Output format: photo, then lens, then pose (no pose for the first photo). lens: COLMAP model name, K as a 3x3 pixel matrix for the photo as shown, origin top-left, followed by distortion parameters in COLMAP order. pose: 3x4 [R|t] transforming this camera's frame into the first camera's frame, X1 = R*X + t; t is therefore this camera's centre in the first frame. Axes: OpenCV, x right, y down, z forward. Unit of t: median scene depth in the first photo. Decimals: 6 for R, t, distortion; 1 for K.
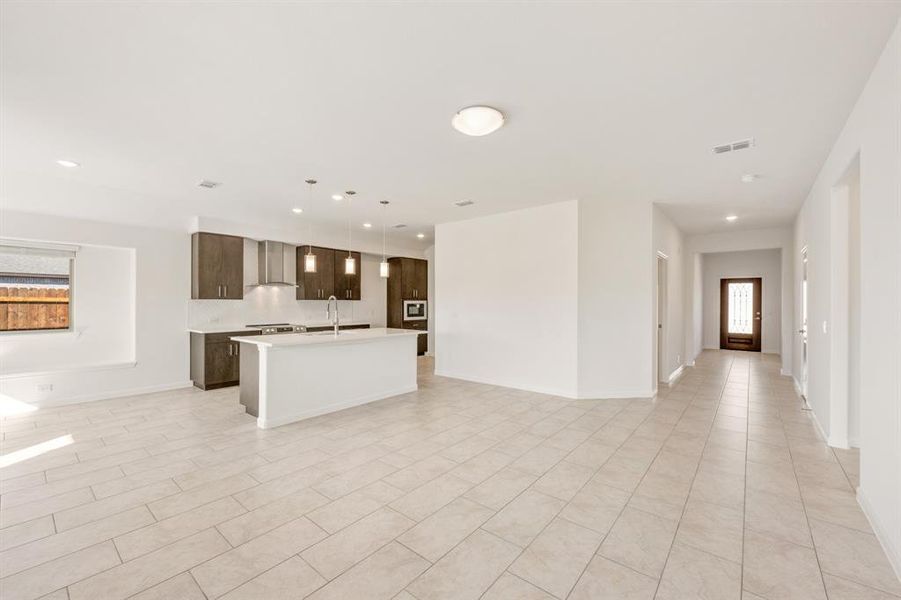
lens RADIAL K [[359.4, 0, 457.2], [0, 359.4, 302.9], [0, 0, 1]] dist [-0.002973, -0.000009]
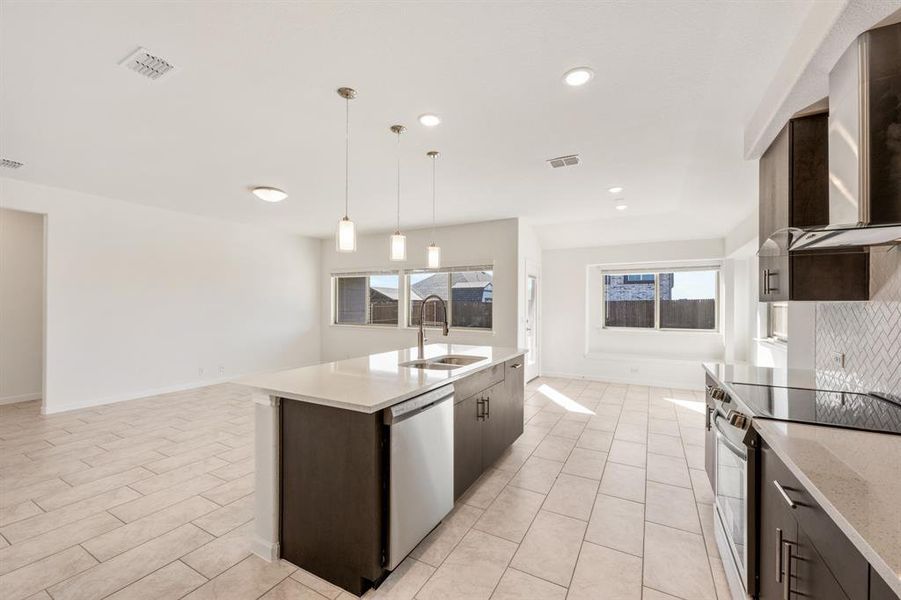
lens RADIAL K [[359.4, 0, 454.9], [0, 359.4, 307.6], [0, 0, 1]] dist [-0.002973, -0.000009]
pose [[-0.985043, -0.009475, -0.172047, -0.277445], [-0.009861, 0.999950, 0.001390, 0.000487], [0.172025, 0.003065, -0.985088, 1.552673]]
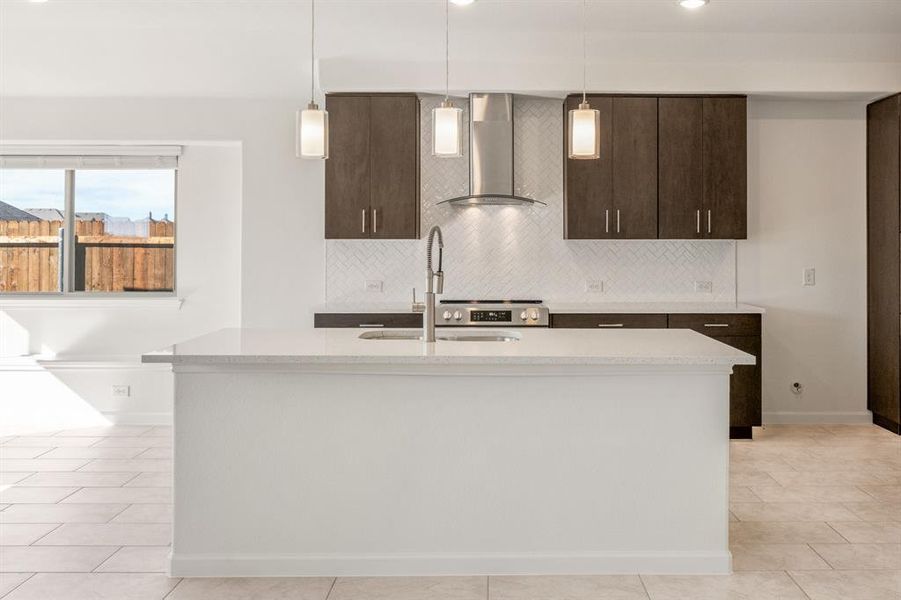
lens RADIAL K [[901.3, 0, 481.7], [0, 901.3, 243.3], [0, 0, 1]] dist [-0.033401, 0.000000]
pose [[0.645900, -0.001474, -0.763421, 0.326501], [-0.001721, 0.999993, -0.003388, -0.000961], [0.763420, 0.003502, 0.645893, 0.449765]]
